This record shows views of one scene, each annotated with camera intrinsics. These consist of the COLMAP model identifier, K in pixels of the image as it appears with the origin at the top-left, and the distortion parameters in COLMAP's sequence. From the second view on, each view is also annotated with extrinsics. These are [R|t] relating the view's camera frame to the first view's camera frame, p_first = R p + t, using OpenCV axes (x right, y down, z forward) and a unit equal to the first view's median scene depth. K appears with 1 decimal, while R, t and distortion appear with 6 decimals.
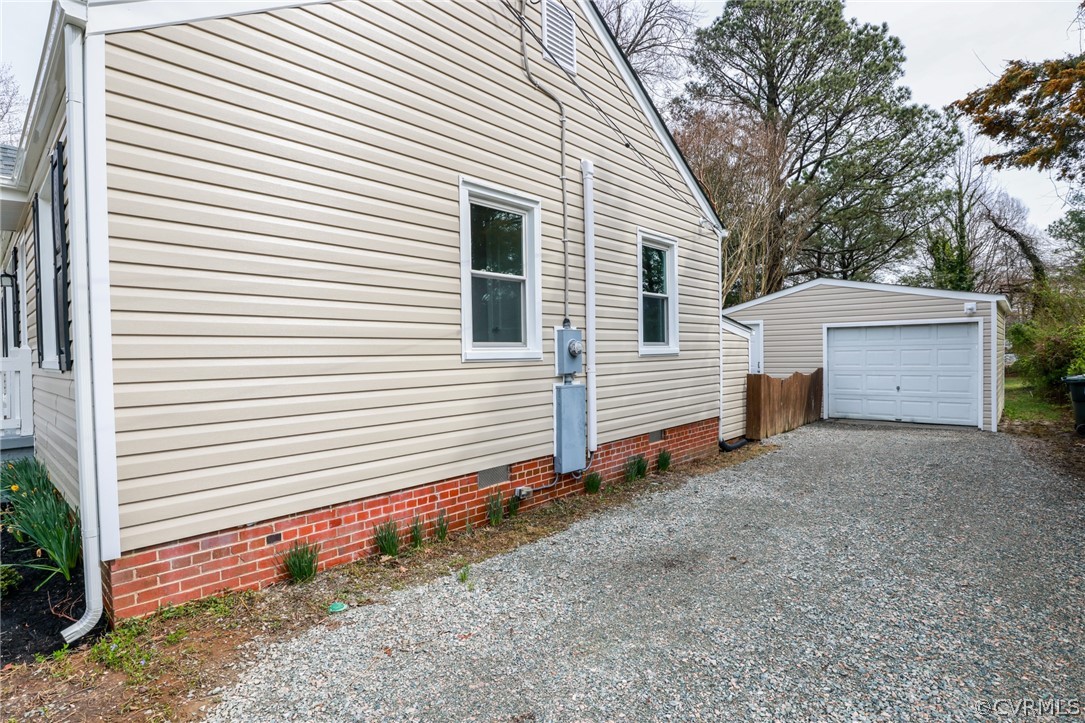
lens RADIAL K [[537.1, 0, 540.3], [0, 537.1, 364.0], [0, 0, 1]] dist [-0.018261, -0.000470]
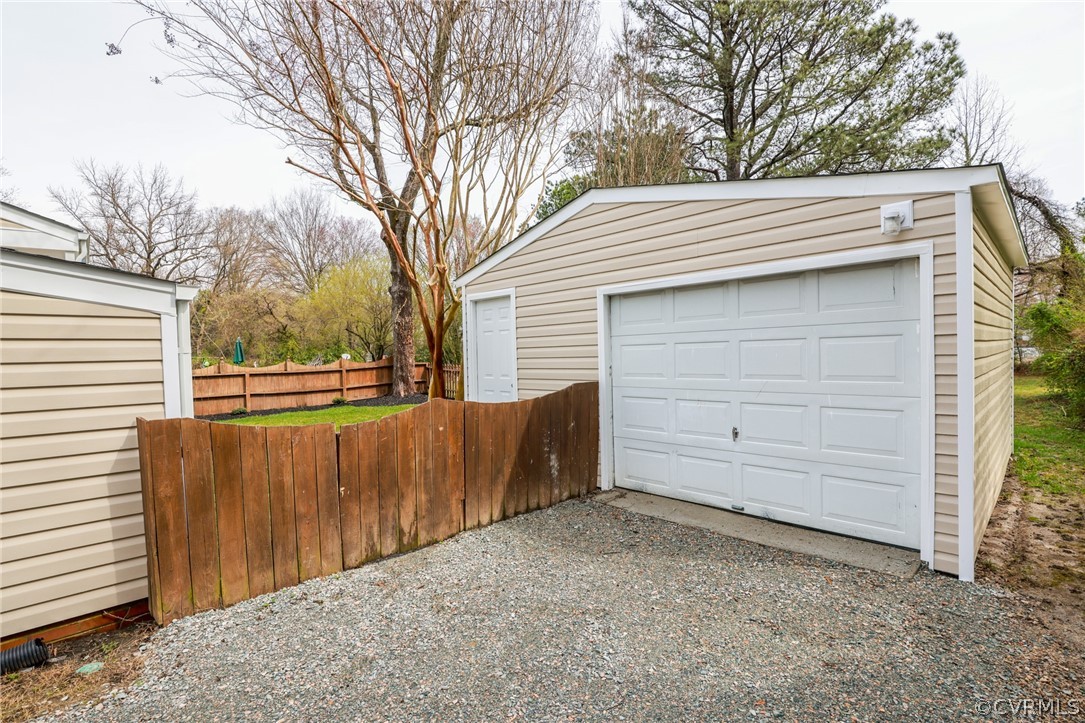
lens RADIAL K [[492.2, 0, 544.6], [0, 492.2, 363.4], [0, 0, 1]] dist [-0.029821, 0.002363]
pose [[0.997460, -0.008278, -0.070751, 0.513847], [0.008590, 0.999955, 0.004098, -0.010720], [0.070714, -0.004695, 0.997486, 0.568492]]
